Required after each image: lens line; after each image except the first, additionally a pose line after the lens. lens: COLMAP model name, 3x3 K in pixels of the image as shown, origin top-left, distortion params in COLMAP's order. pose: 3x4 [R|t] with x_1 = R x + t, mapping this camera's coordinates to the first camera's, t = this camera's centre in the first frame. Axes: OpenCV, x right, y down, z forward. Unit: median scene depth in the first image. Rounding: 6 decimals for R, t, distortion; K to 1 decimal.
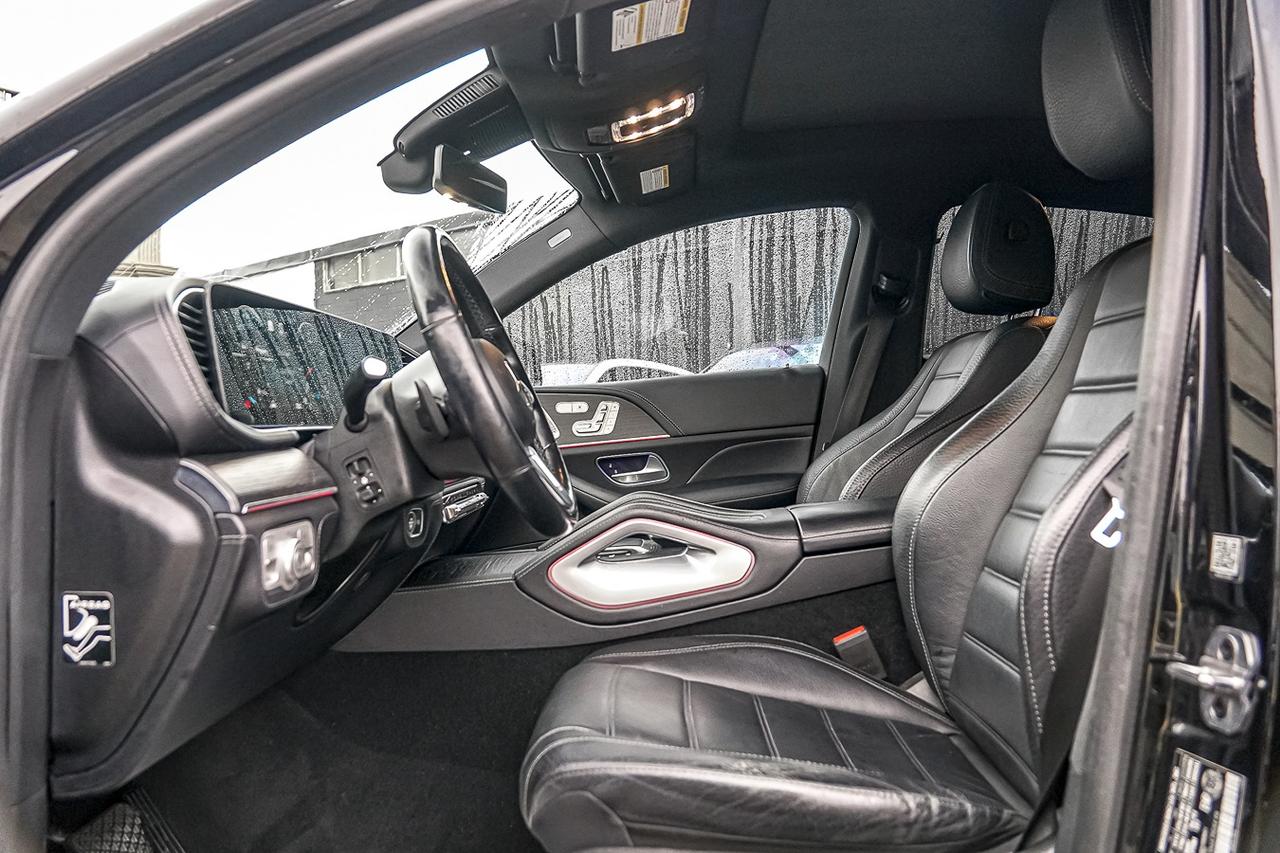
lens RADIAL K [[1018.8, 0, 631.8], [0, 1018.8, 427.2], [0, 0, 1]] dist [-0.134321, 0.104904]
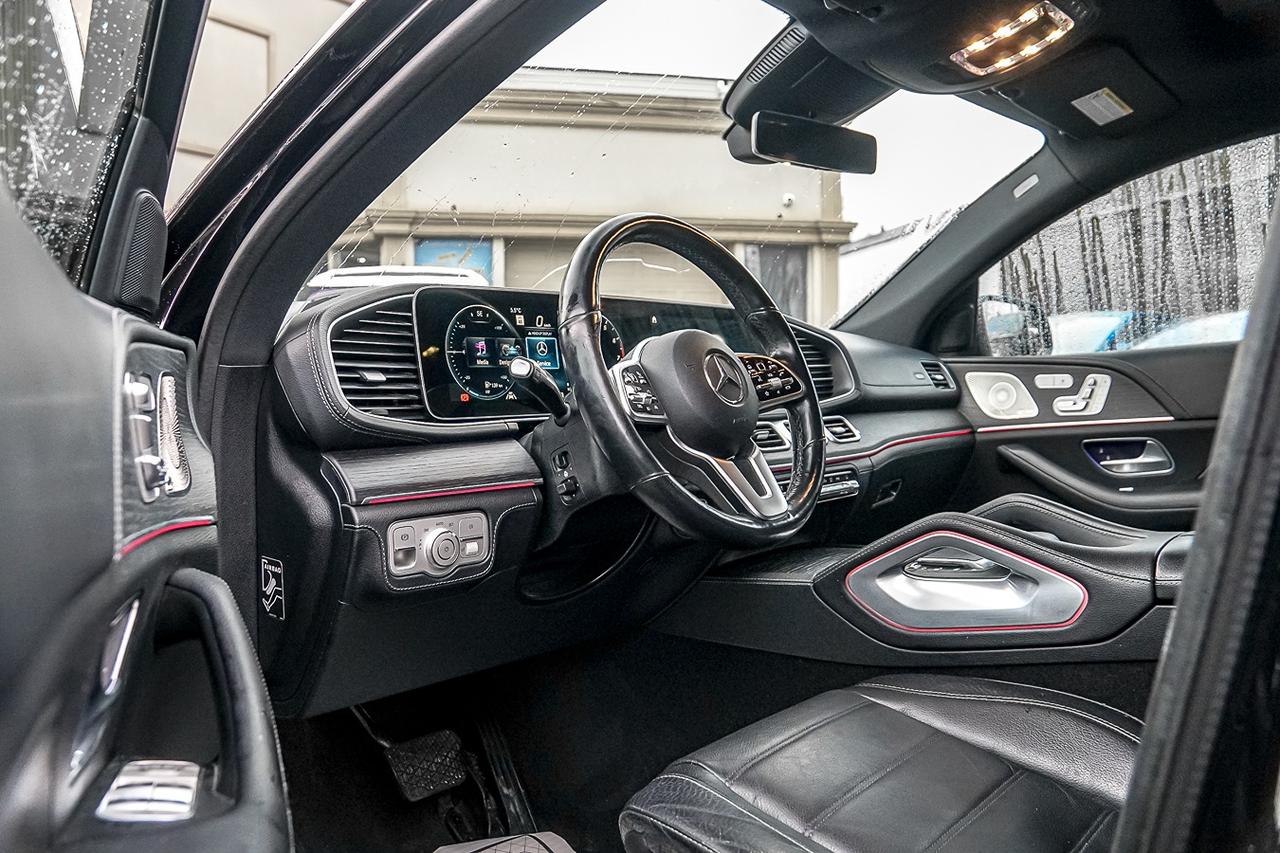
lens RADIAL K [[1018.8, 0, 631.8], [0, 1018.8, 427.2], [0, 0, 1]] dist [-0.134321, 0.104904]
pose [[0.770720, 0.046472, -0.635477, 0.206210], [-0.011802, 0.998207, 0.058684, -0.026099], [0.637064, -0.037729, 0.769887, 0.120995]]
